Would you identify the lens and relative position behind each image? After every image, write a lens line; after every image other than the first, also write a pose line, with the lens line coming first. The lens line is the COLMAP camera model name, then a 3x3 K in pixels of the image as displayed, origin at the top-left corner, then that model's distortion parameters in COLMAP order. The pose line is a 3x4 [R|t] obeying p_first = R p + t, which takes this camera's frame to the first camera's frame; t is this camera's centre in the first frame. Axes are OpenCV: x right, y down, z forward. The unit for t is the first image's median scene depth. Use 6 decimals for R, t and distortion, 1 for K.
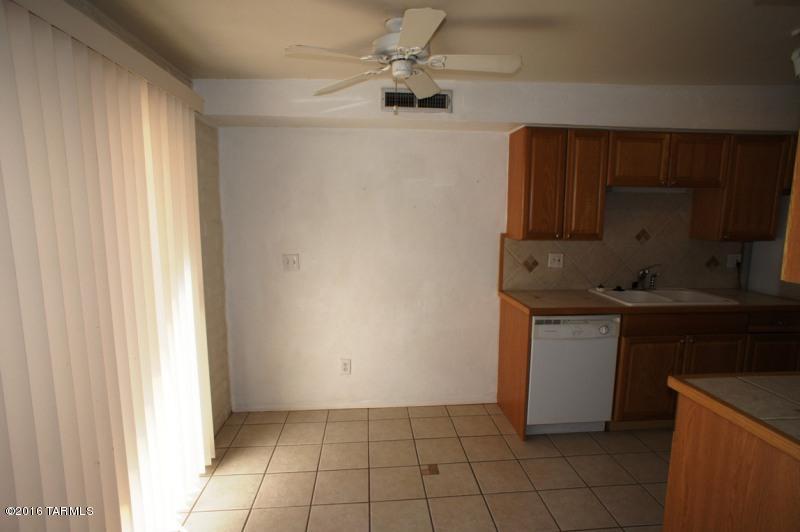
lens RADIAL K [[409.5, 0, 403.2], [0, 409.5, 267.1], [0, 0, 1]] dist [0.004302, 0.001554]
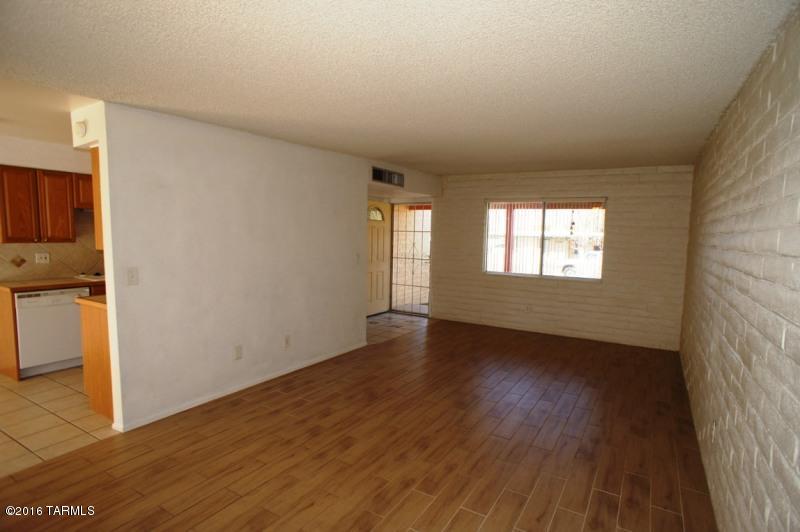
lens RADIAL K [[409.5, 0, 404.0], [0, 409.5, 268.6], [0, 0, 1]] dist [0.004302, 0.001554]
pose [[0.596546, -0.073202, 0.799233, -0.026804], [0.101987, 0.994673, 0.014980, 0.139706], [-0.796072, 0.072575, 0.600834, -0.945301]]
